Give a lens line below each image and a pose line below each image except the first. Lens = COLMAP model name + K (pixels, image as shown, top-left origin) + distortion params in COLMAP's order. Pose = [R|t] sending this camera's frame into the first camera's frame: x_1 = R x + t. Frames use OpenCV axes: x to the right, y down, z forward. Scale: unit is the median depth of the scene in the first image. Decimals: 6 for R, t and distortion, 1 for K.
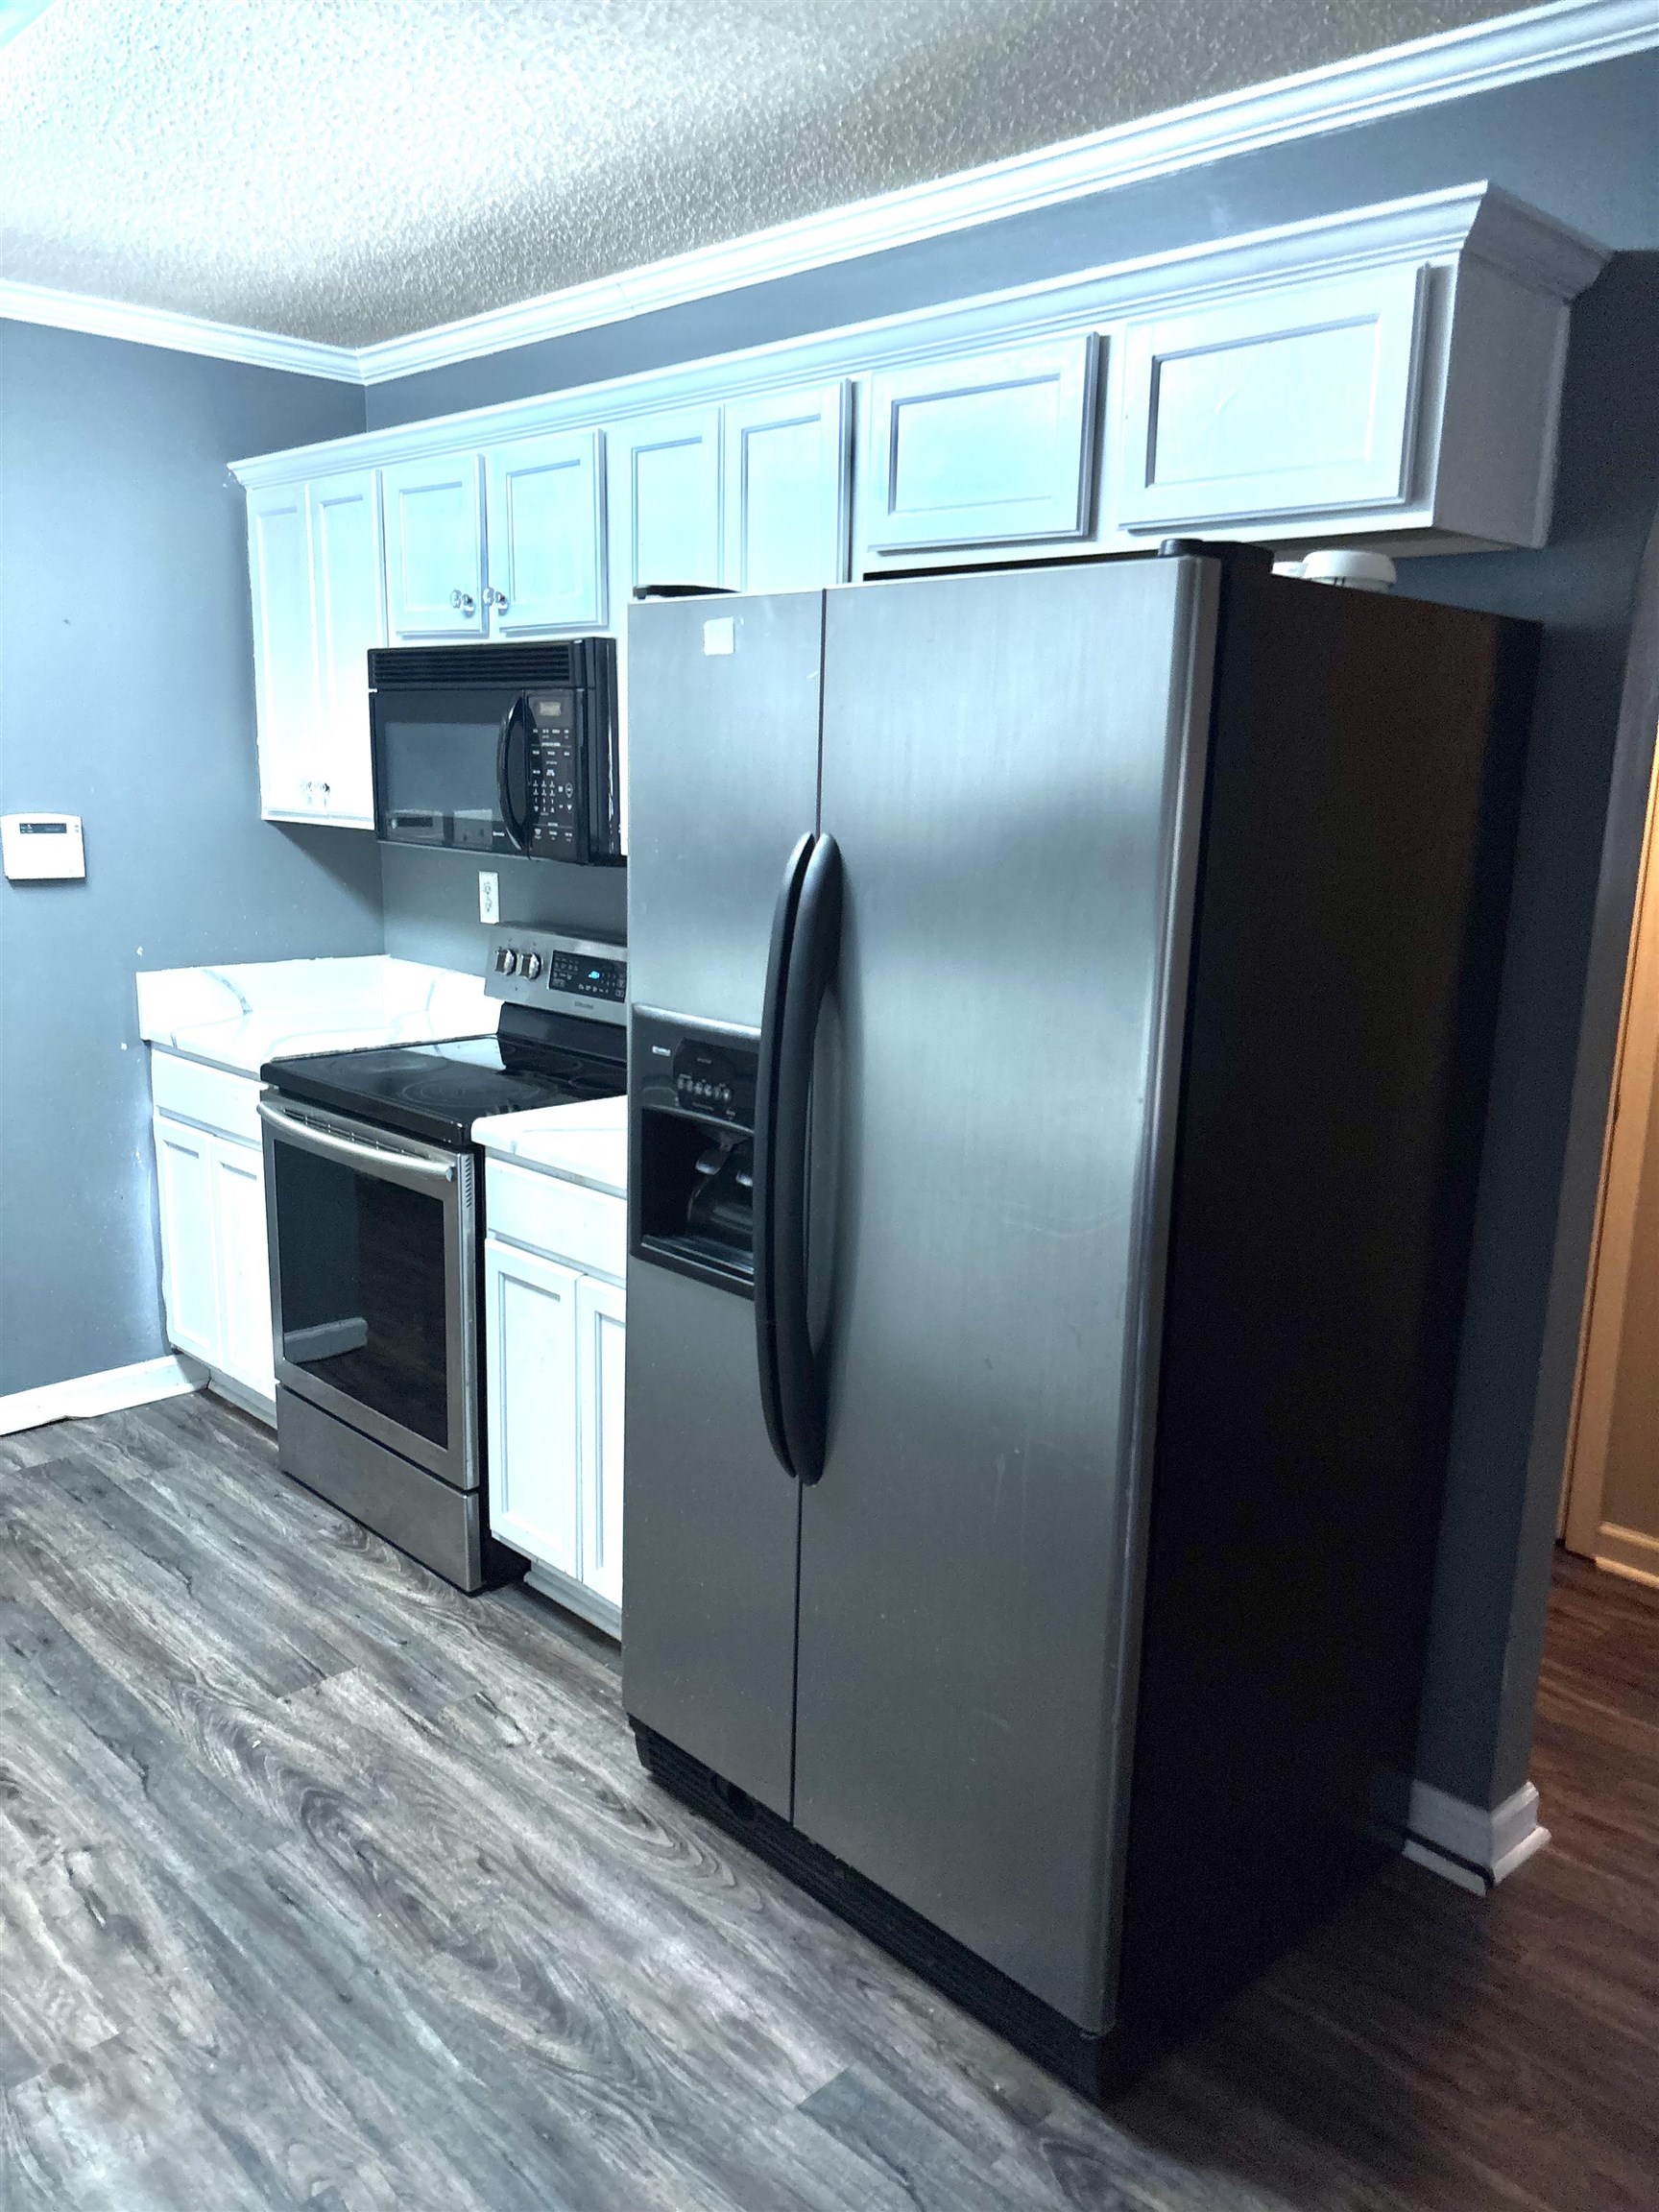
lens RADIAL K [[1683.9, 0, 831.5], [0, 1683.9, 1094.1], [0, 0, 1]] dist [0.066881, -0.074672]
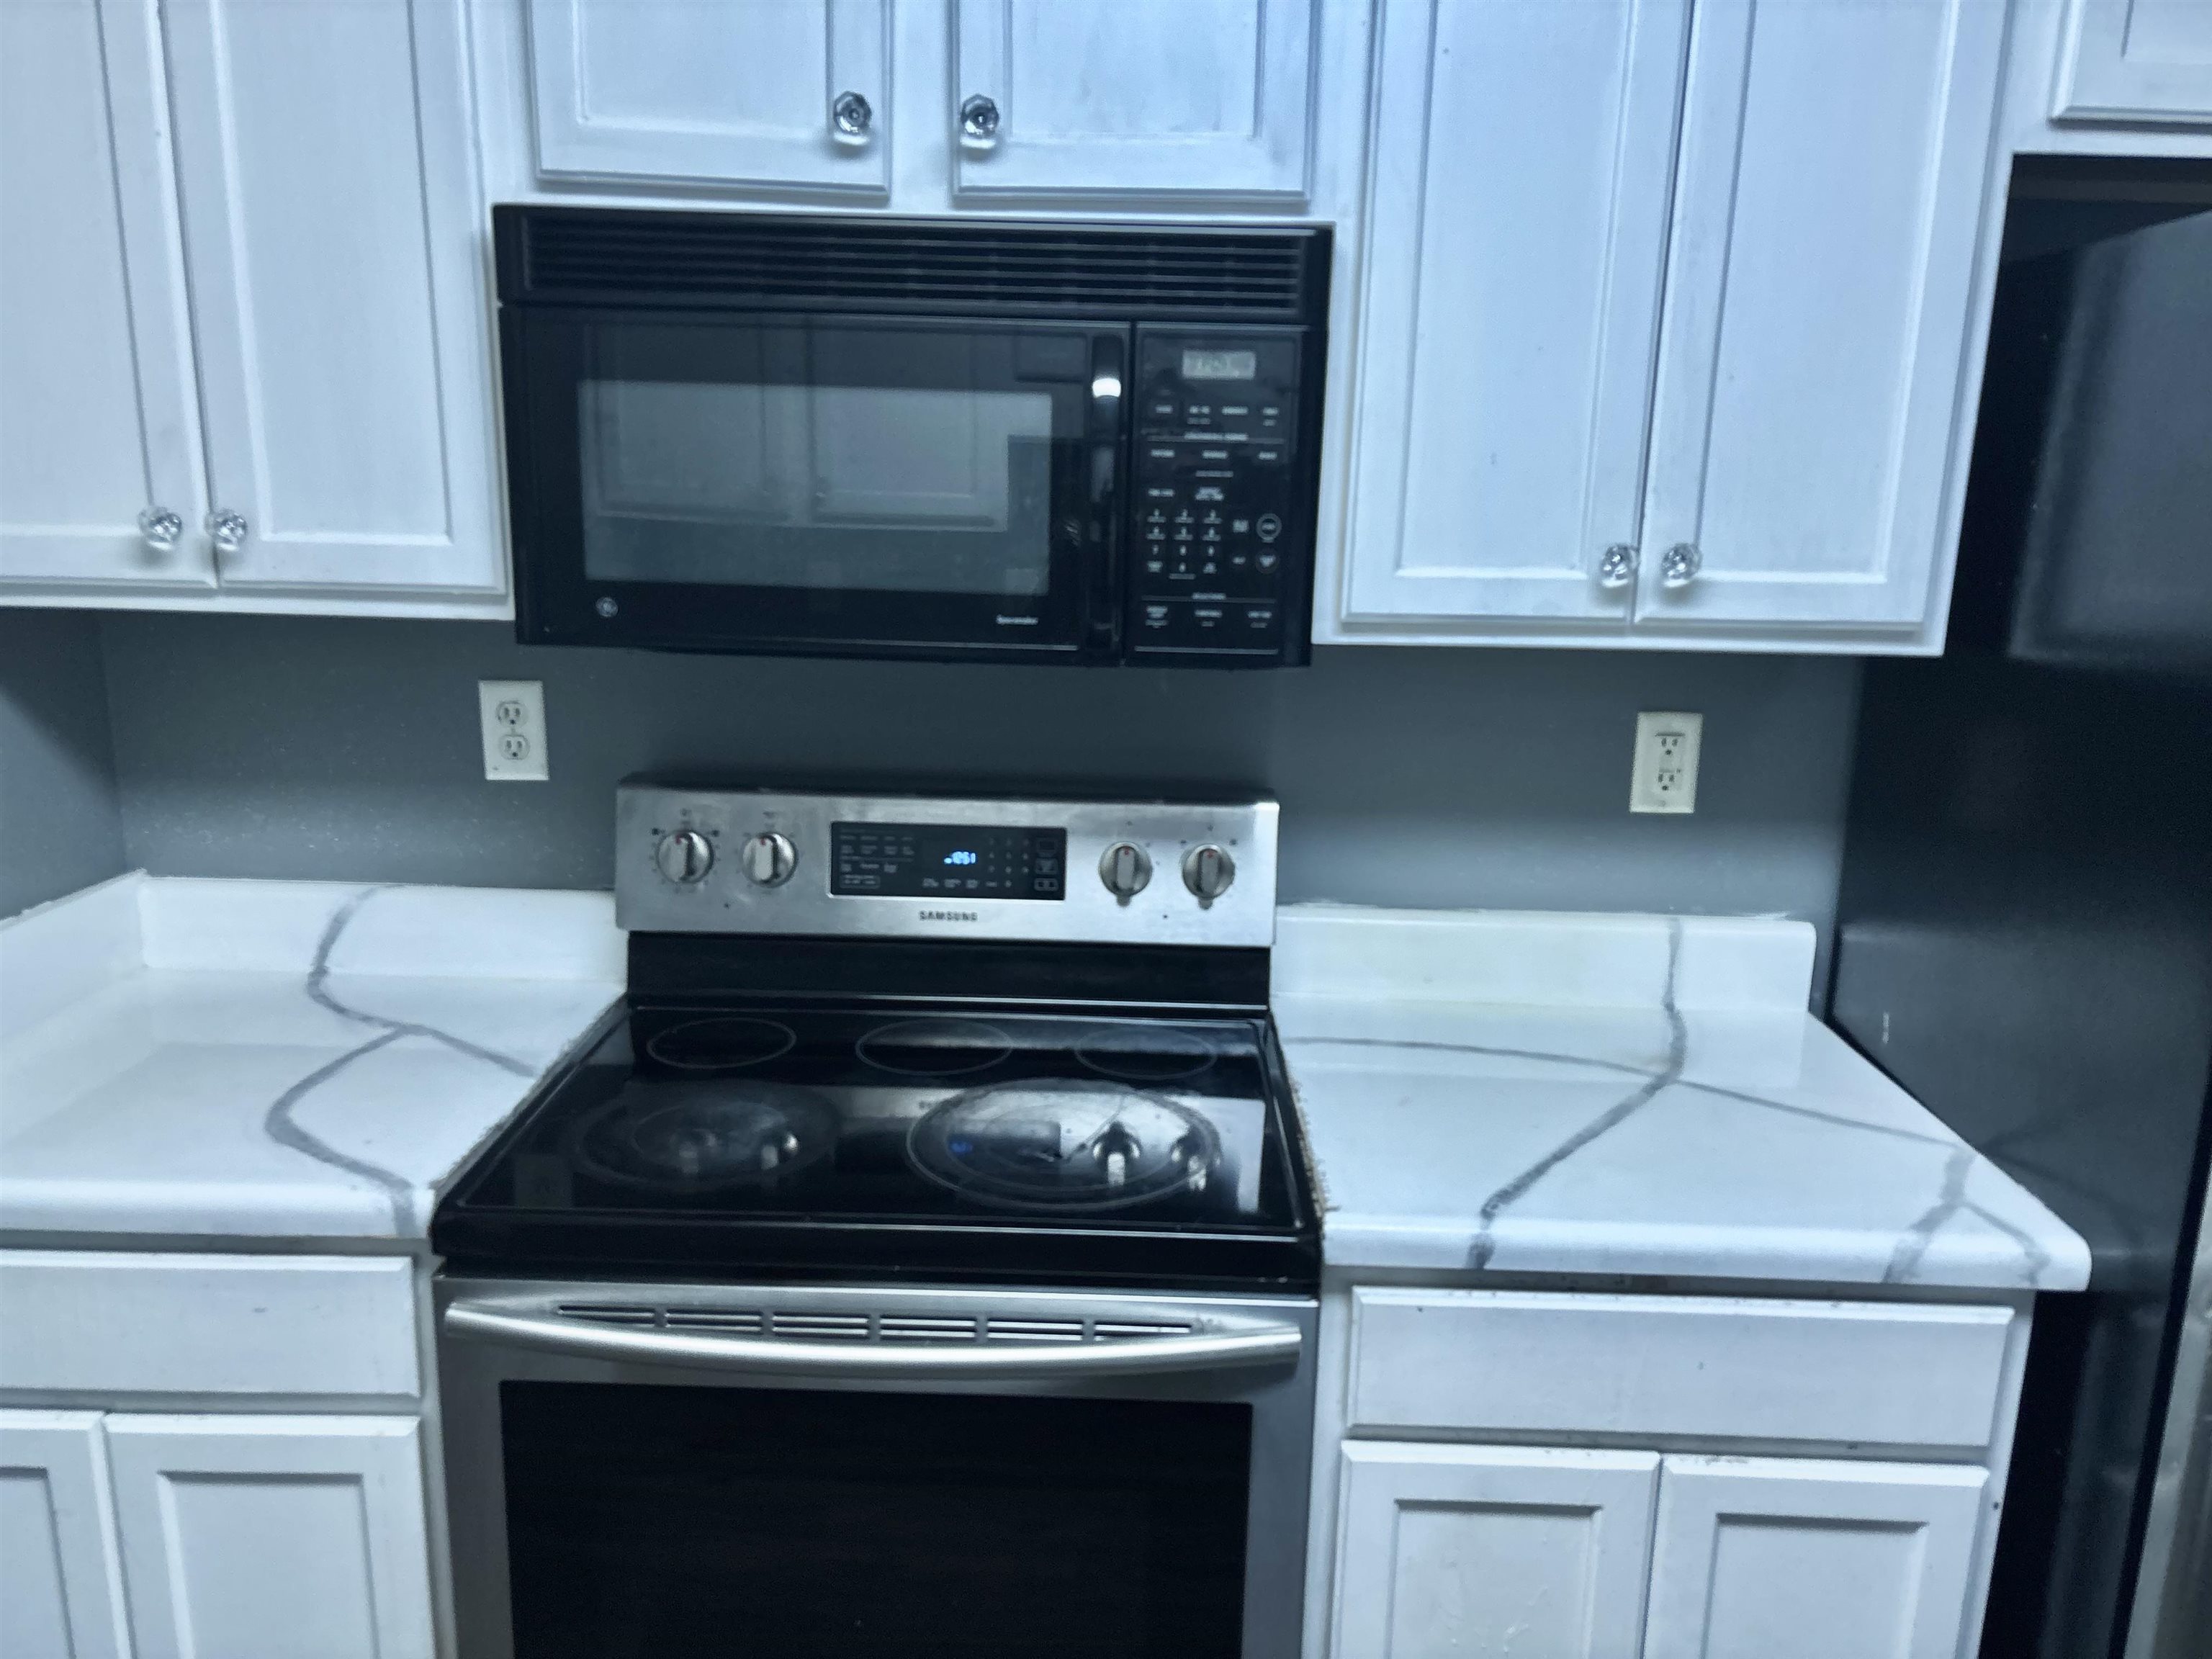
lens RADIAL K [[1683.9, 0, 1103.2], [0, 1683.9, 849.2], [0, 0, 1]] dist [0.066881, -0.074672]
pose [[0.708865, -0.164594, 0.685871, -0.489176], [0.131354, 0.986187, 0.100905, -0.124526], [-0.693005, 0.018564, 0.720694, 0.584659]]
